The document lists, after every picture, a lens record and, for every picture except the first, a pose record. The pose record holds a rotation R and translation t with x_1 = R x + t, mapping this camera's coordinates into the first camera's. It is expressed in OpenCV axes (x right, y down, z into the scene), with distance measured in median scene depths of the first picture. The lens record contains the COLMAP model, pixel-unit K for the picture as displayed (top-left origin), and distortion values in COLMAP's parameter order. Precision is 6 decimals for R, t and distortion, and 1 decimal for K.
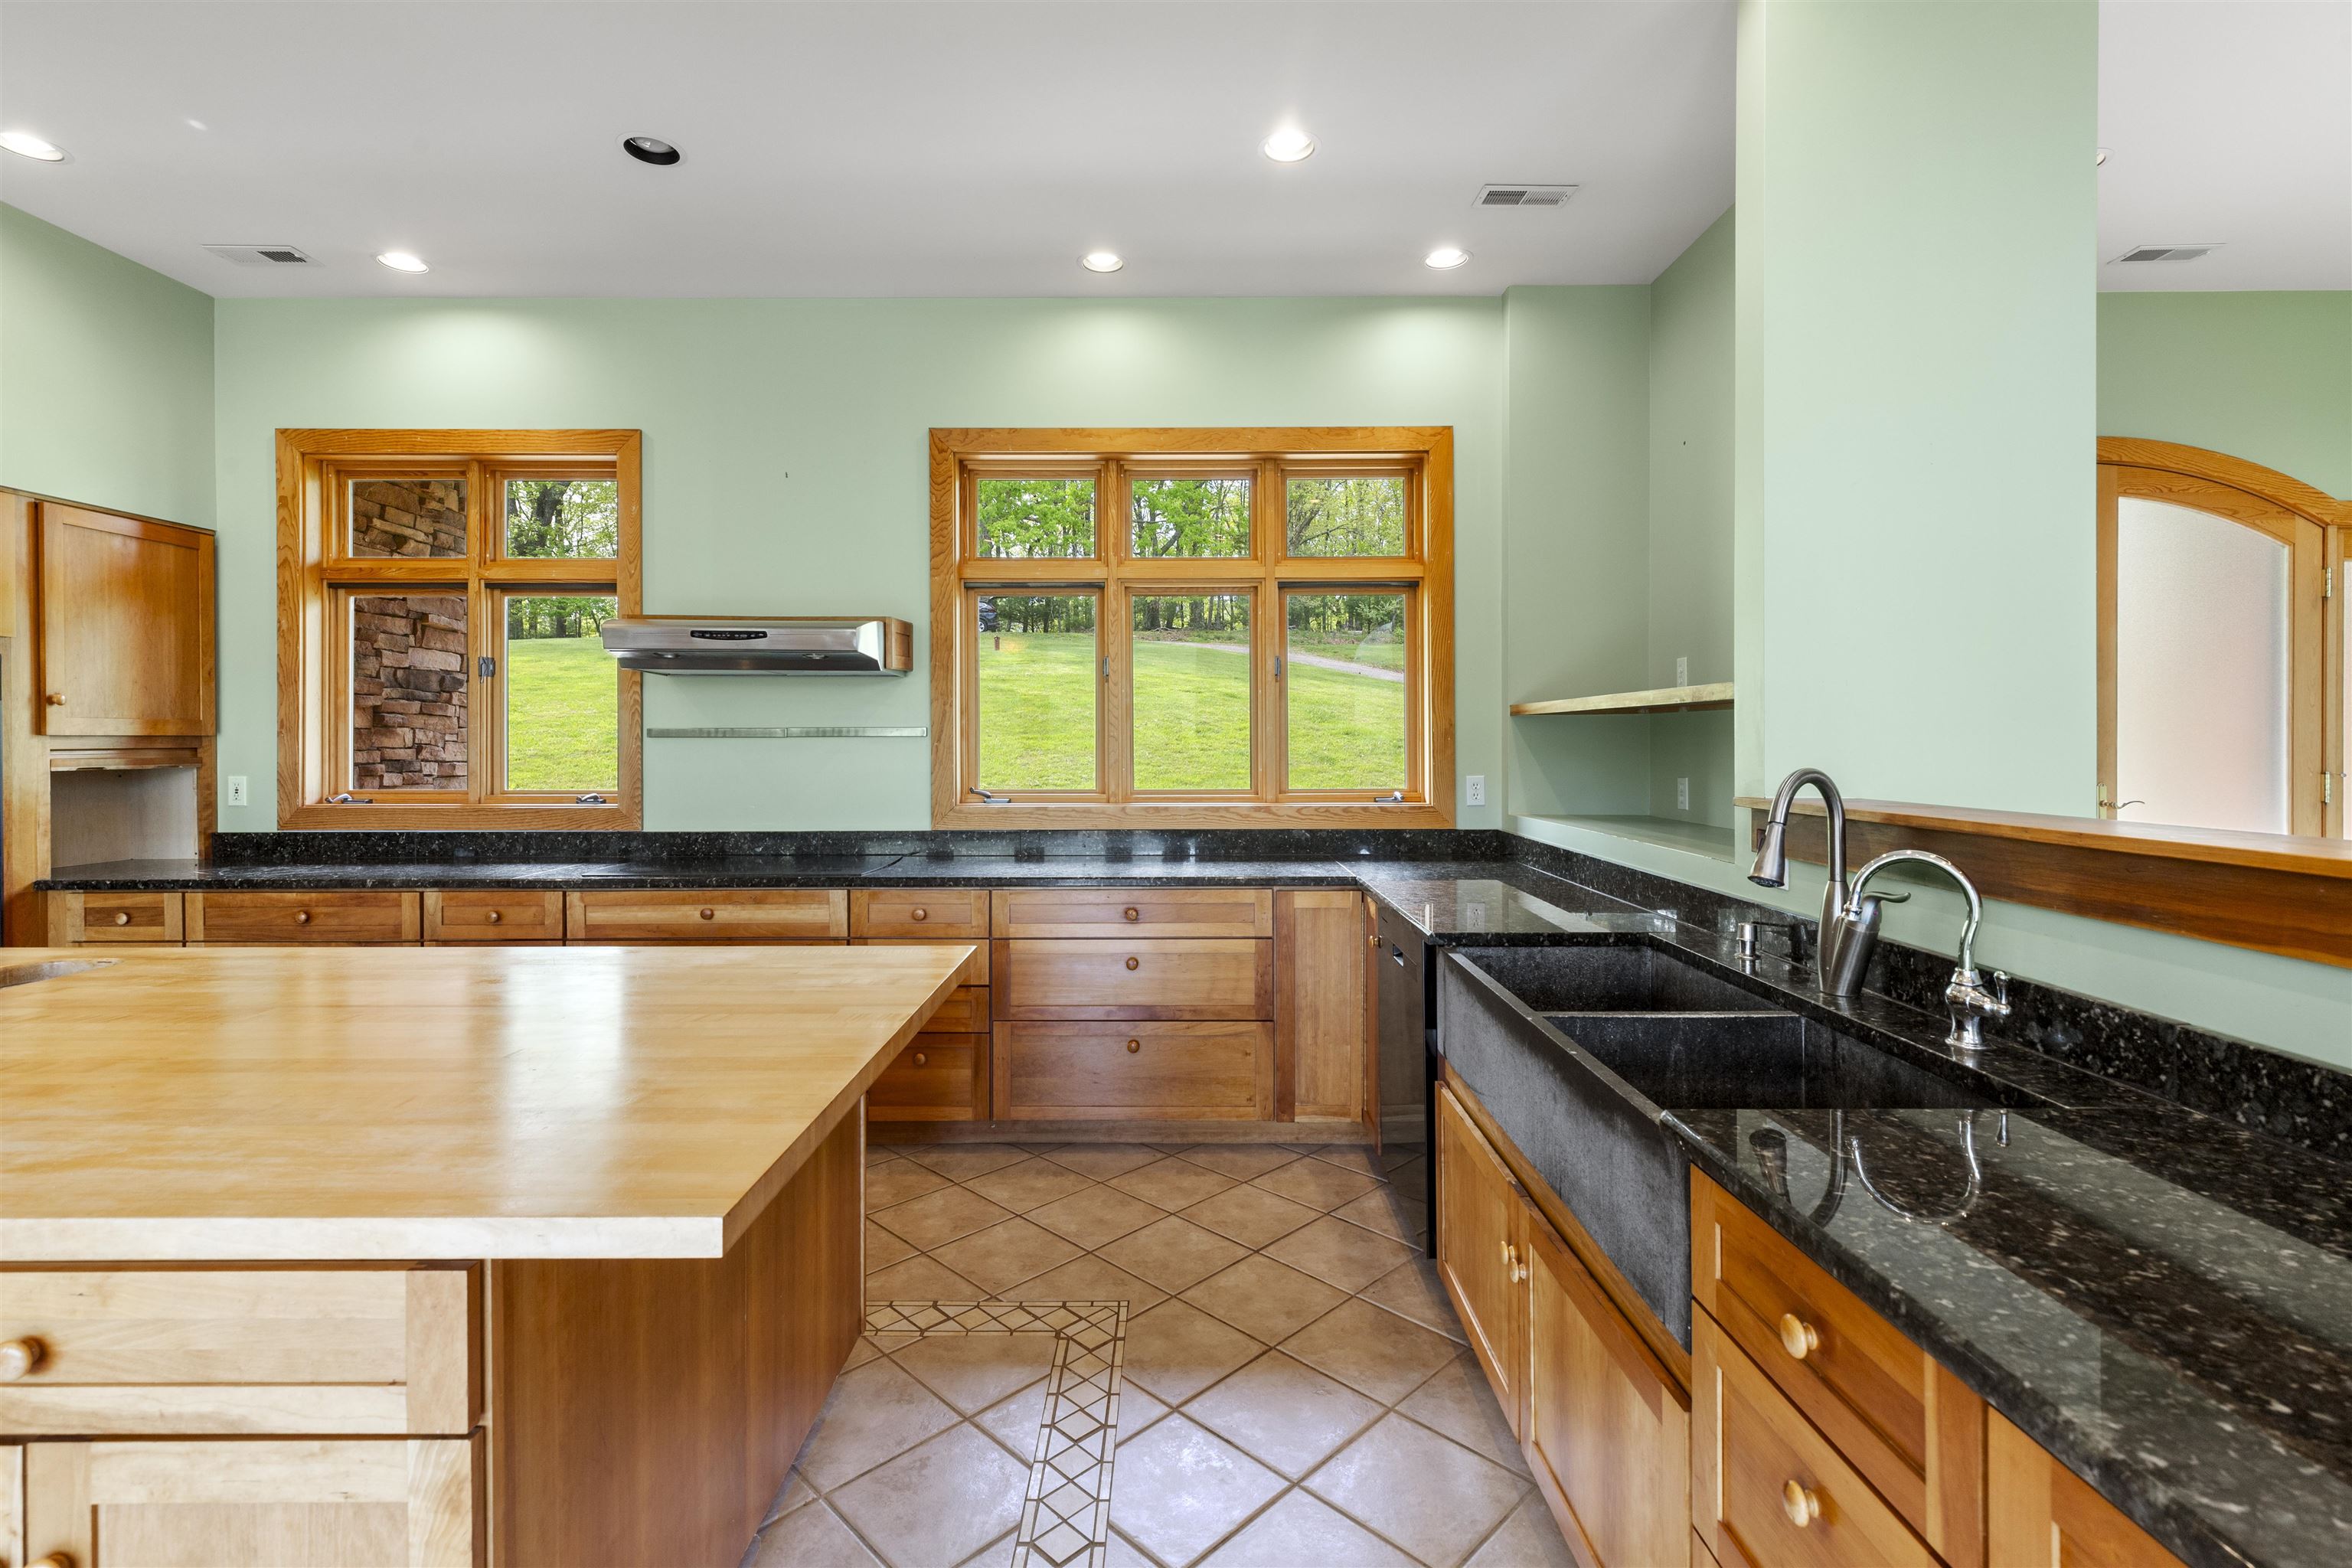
lens RADIAL K [[1079.4, 0, 1181.3], [0, 1079.4, 763.4], [0, 0, 1]] dist [0.003946, -0.001198]
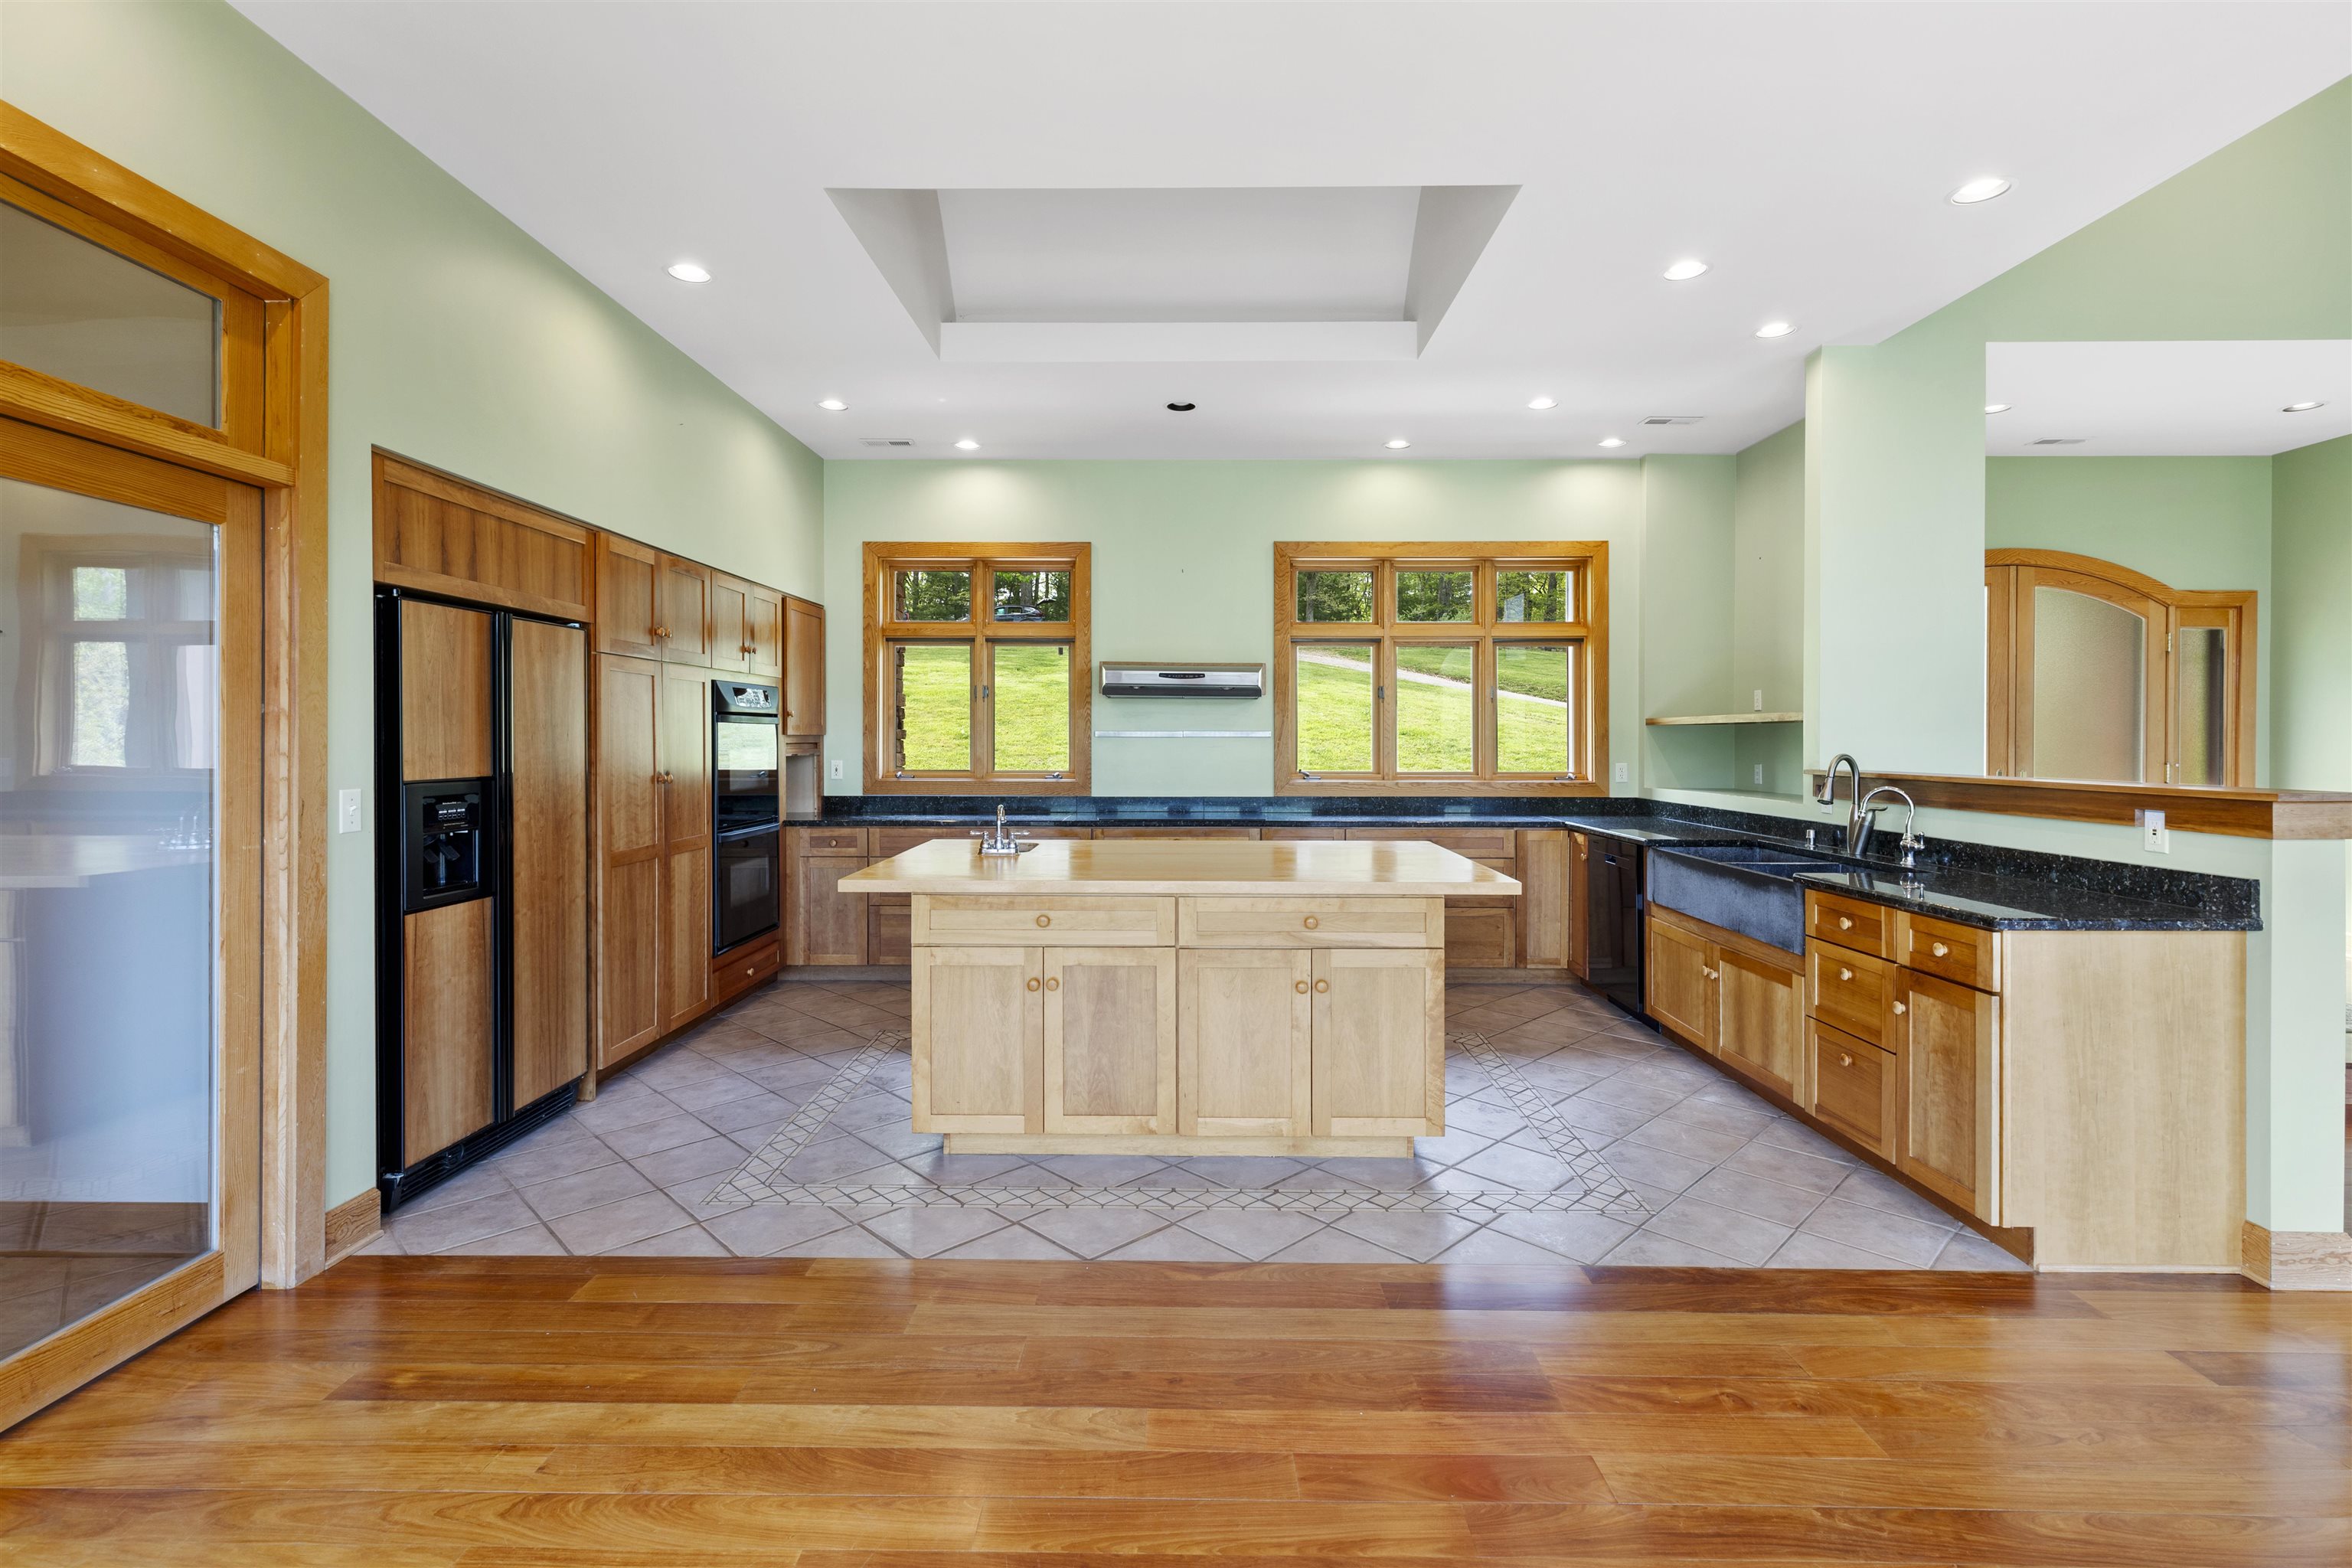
lens RADIAL K [[1079.4, 0, 1174.3], [0, 1079.4, 761.7], [0, 0, 1]] dist [0.003946, -0.001198]
pose [[0.999912, 0.003831, -0.012711, -0.422356], [-0.003832, 0.999993, -0.000037, 0.013887], [0.012711, 0.000085, 0.999919, -0.683101]]
